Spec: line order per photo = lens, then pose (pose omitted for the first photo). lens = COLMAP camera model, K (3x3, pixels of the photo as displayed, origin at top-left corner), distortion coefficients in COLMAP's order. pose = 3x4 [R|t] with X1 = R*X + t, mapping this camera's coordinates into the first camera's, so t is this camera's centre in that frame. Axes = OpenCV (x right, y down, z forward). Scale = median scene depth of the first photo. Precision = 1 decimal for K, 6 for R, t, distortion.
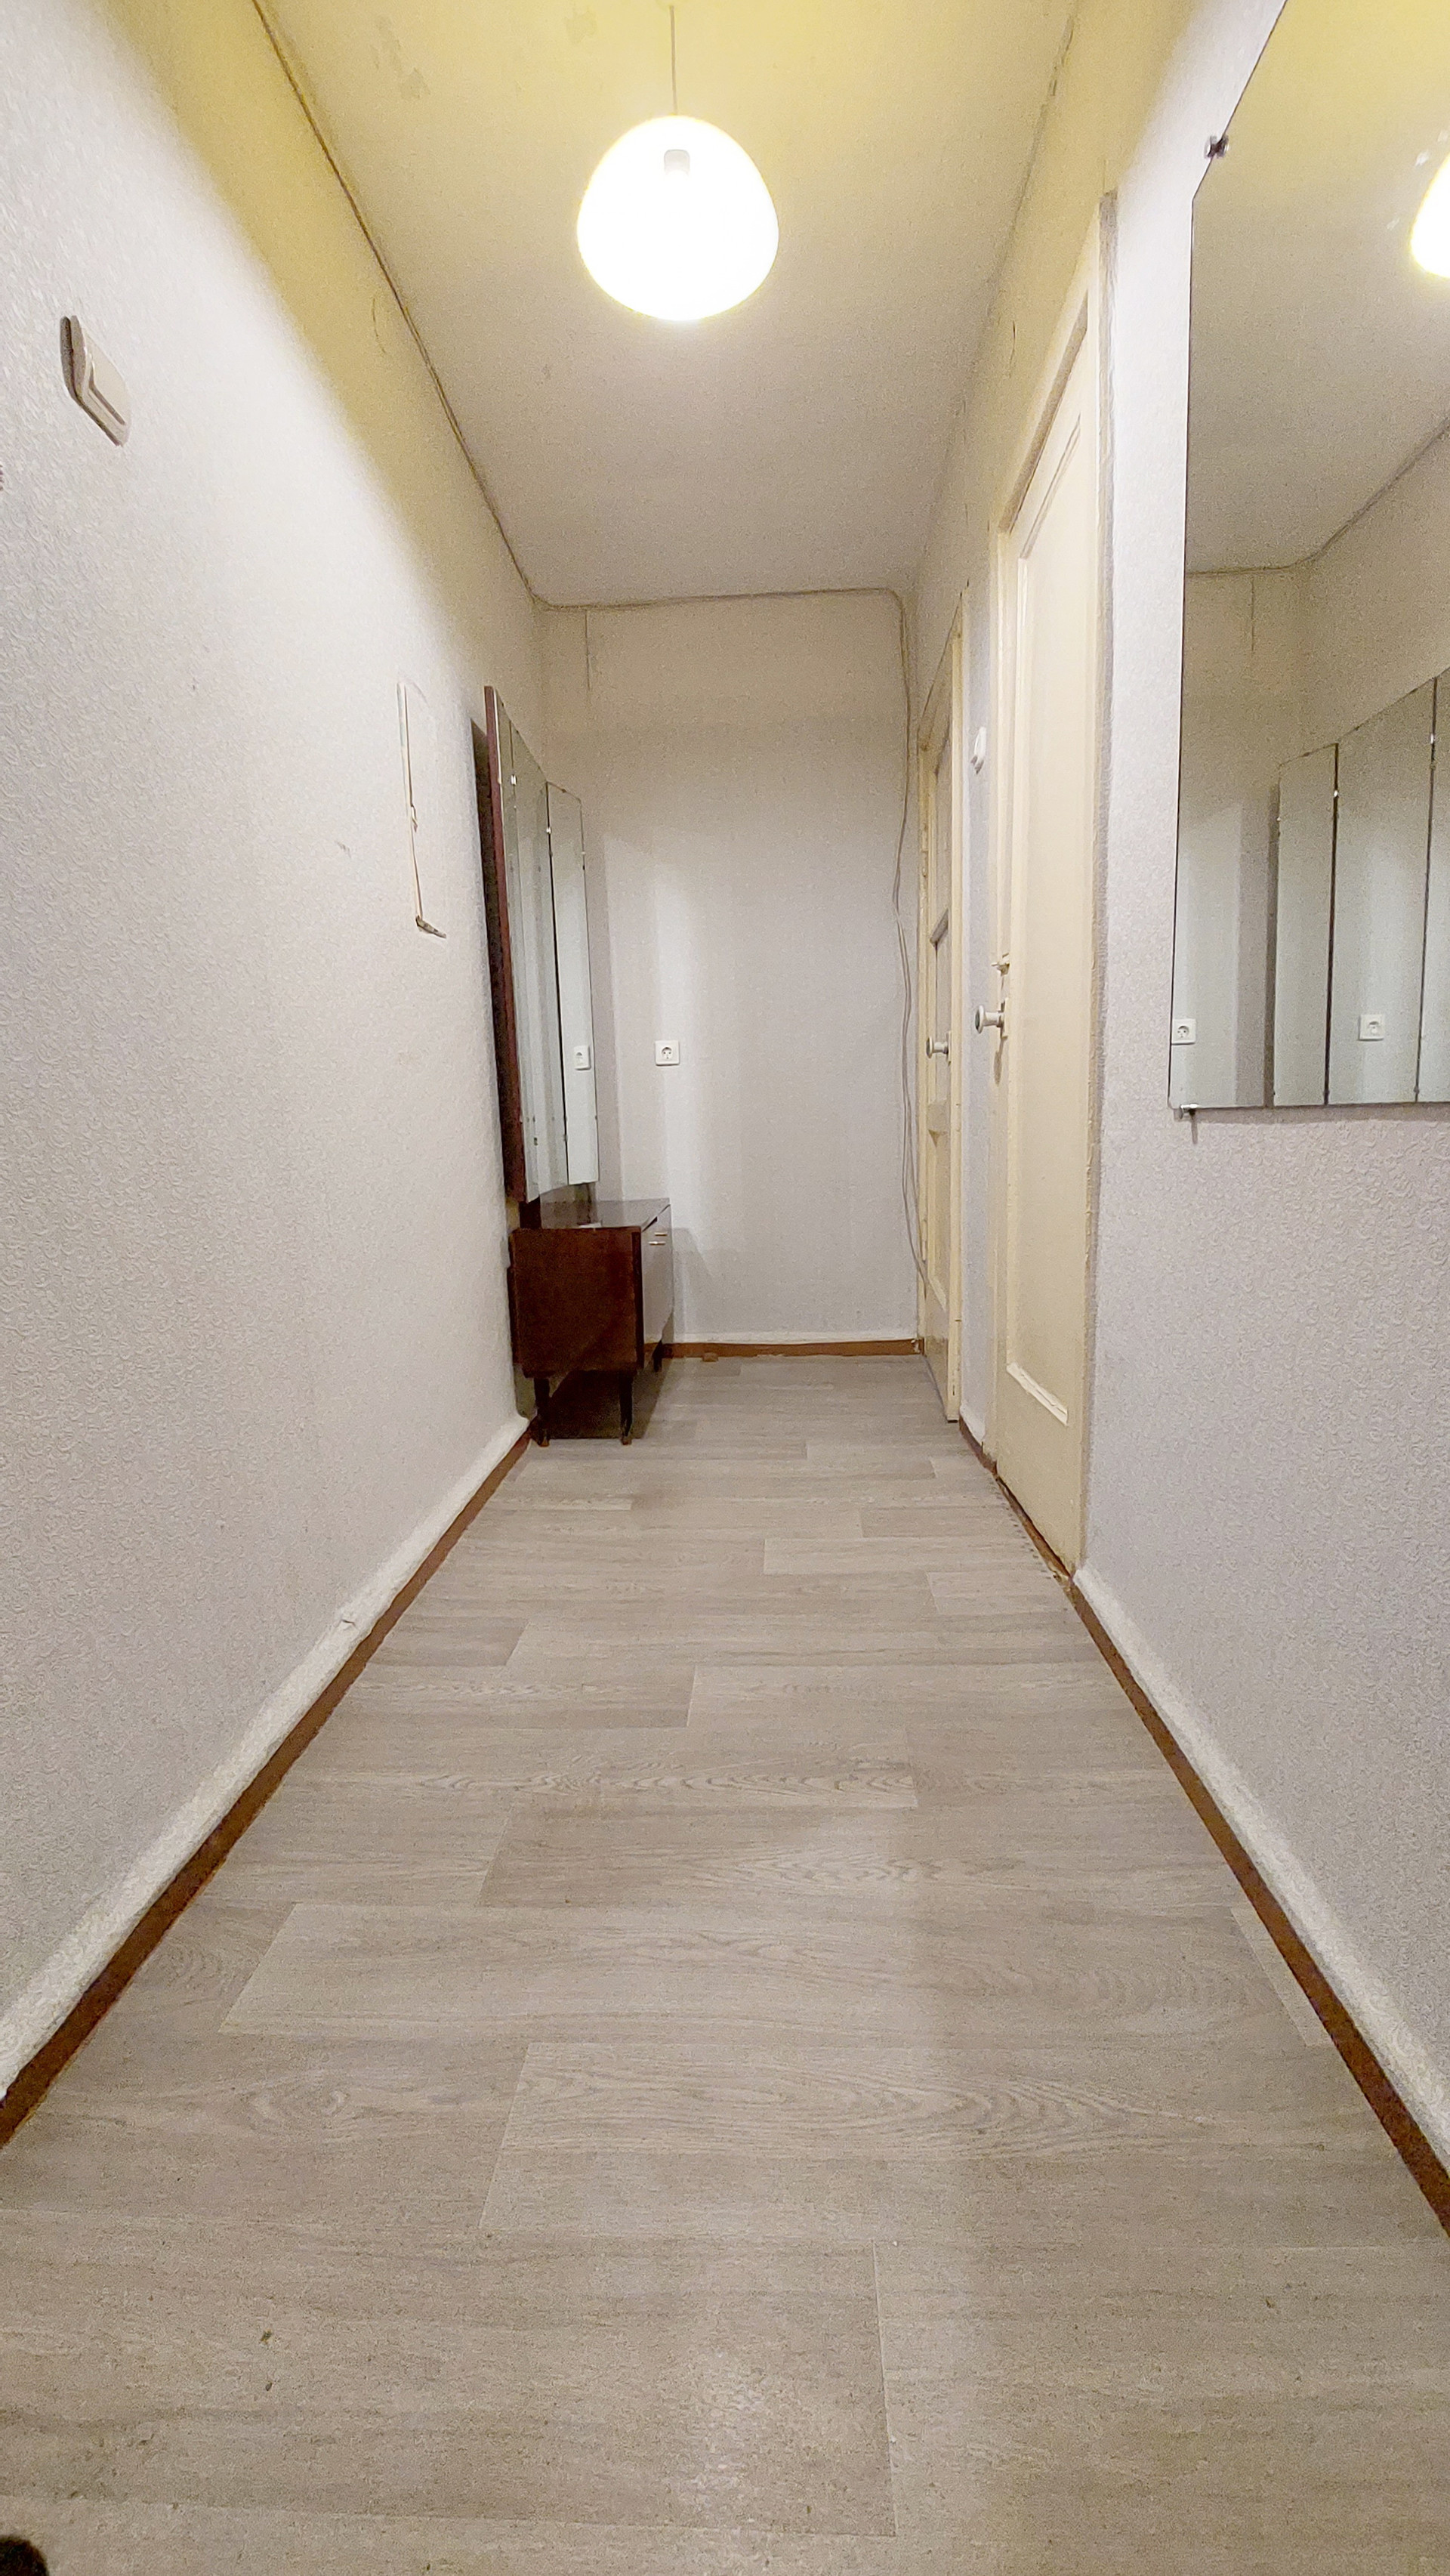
lens RADIAL K [[1025.6, 0, 727.2], [0, 1025.6, 1292.4], [0, 0, 1]] dist [-0.015890, -0.000875]
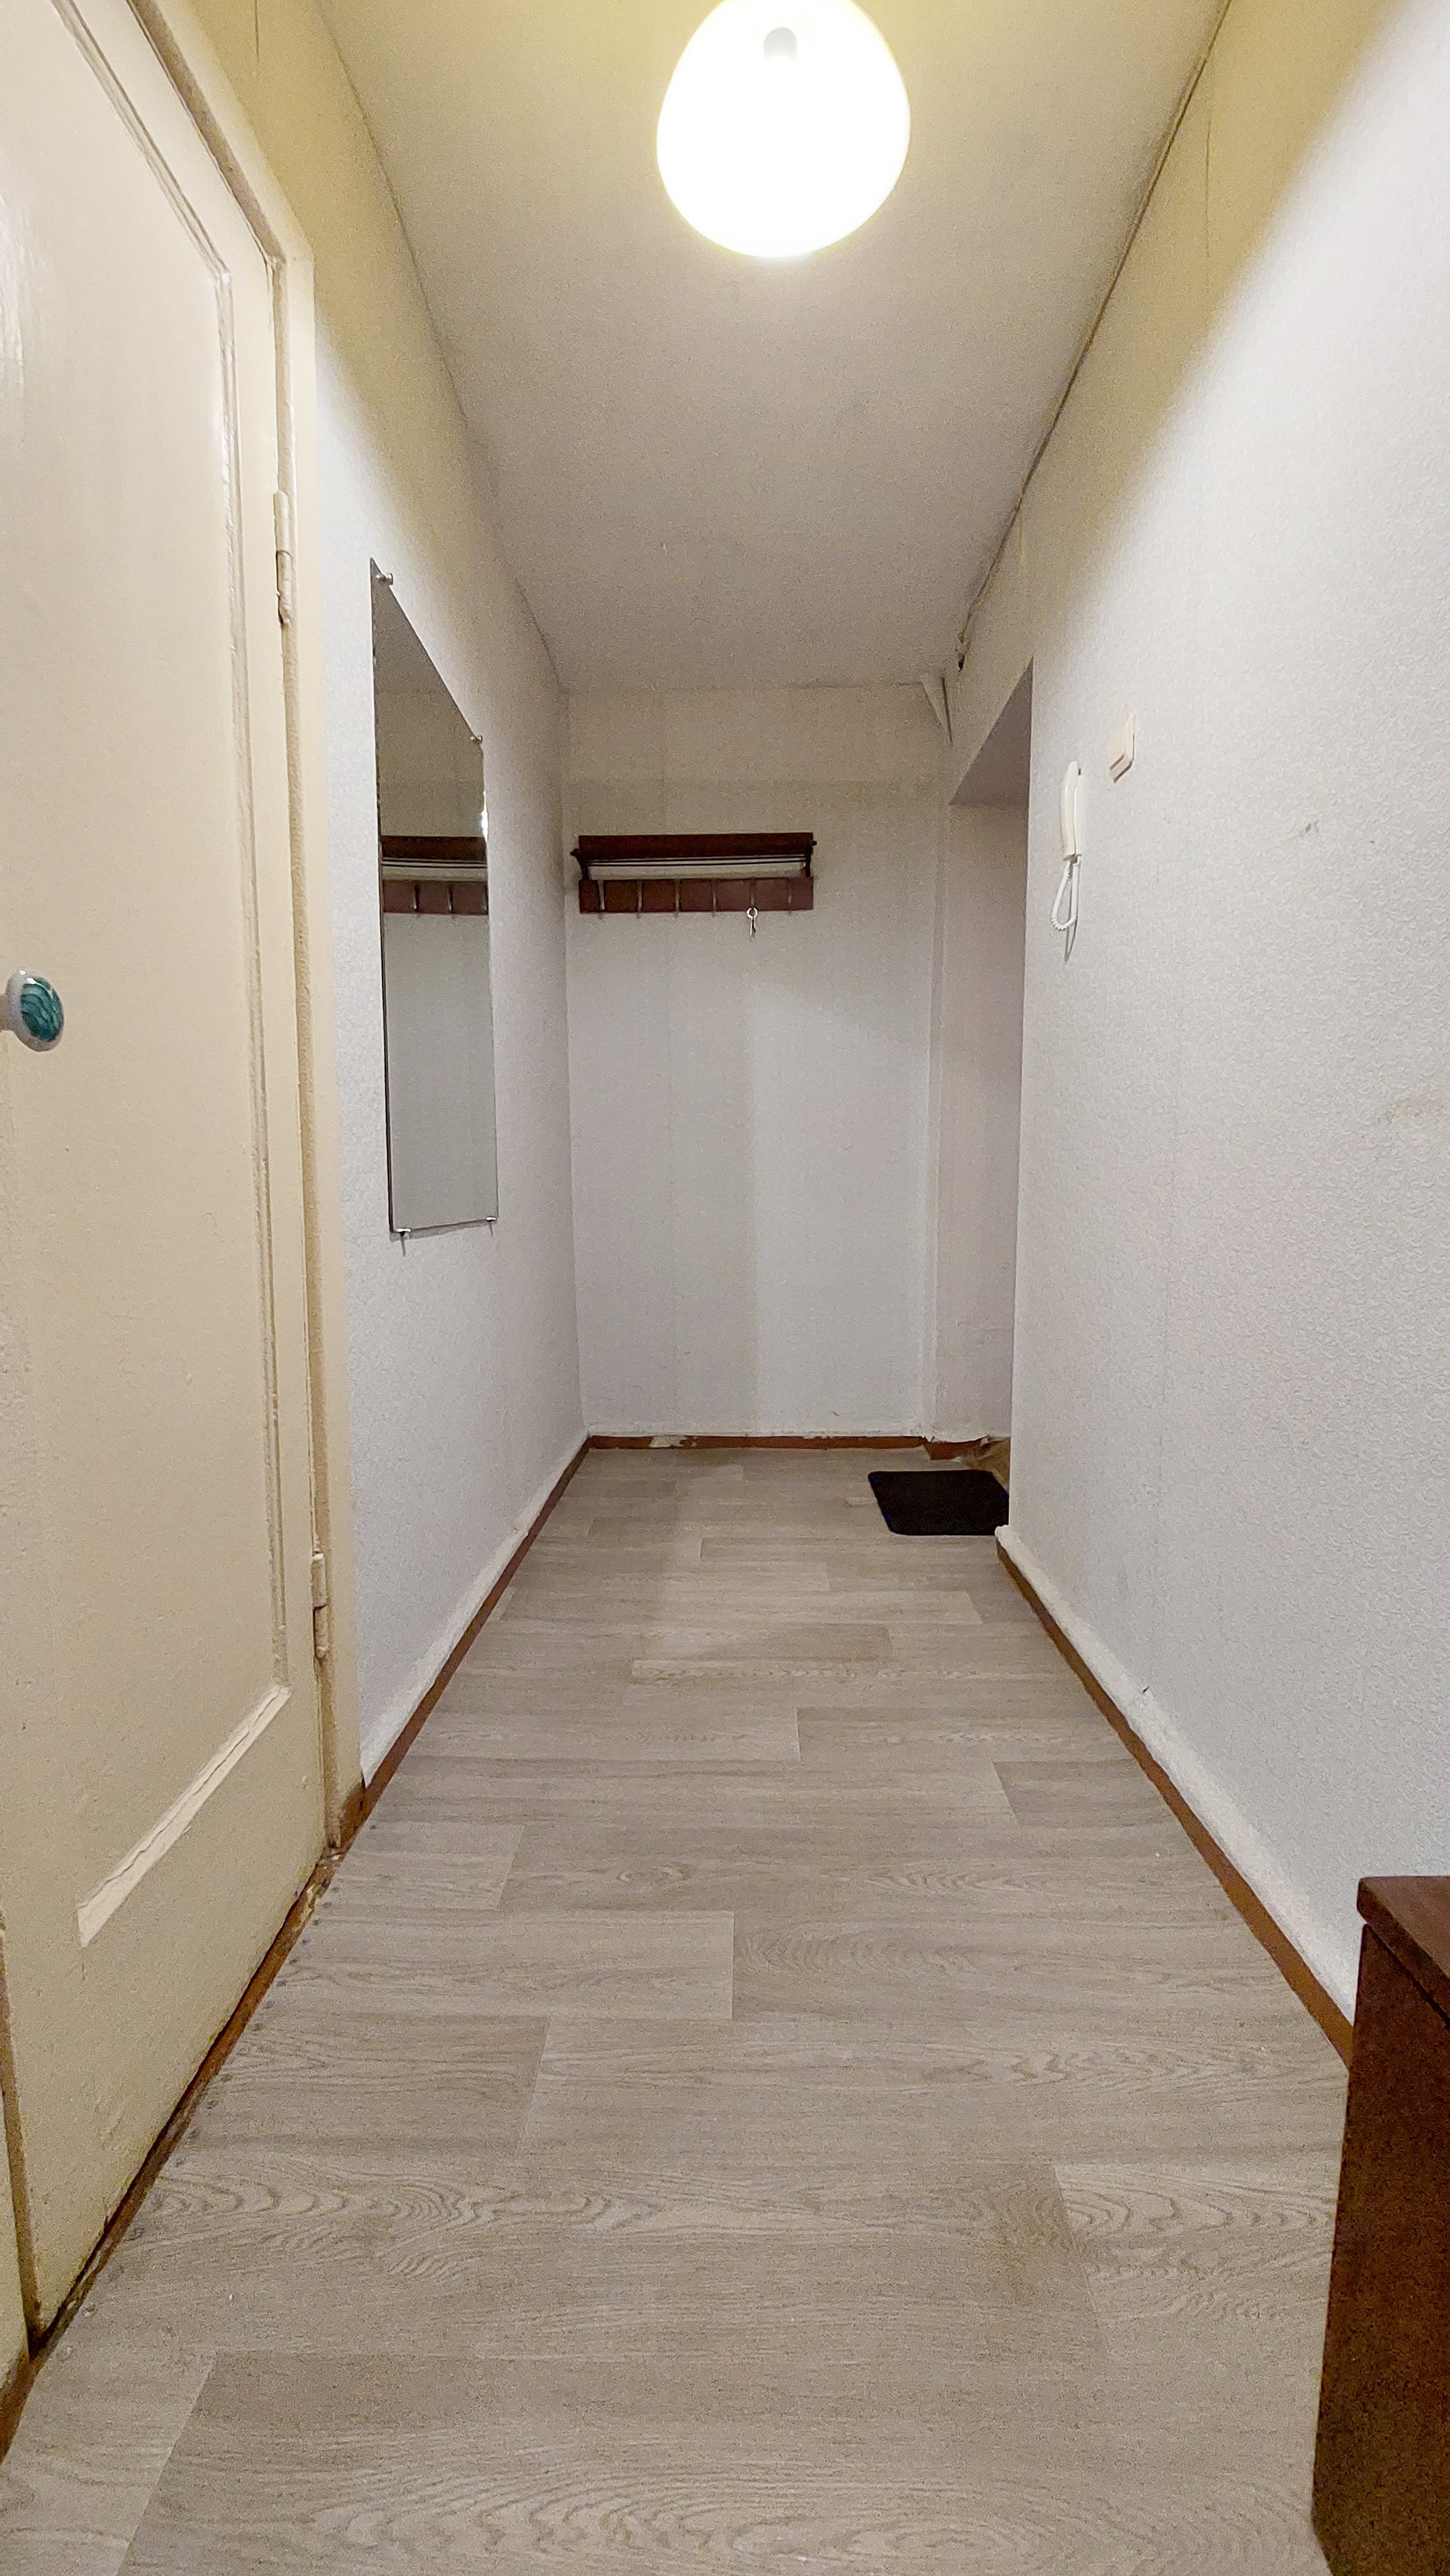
lens RADIAL K [[1025.6, 0, 725.4], [0, 1025.6, 1283.2], [0, 0, 1]] dist [-0.015890, -0.000875]
pose [[-0.998825, 0.042104, -0.023991, 0.051324], [0.034428, 0.964954, 0.260151, -0.378457], [0.034104, 0.259019, -0.965270, 1.967859]]
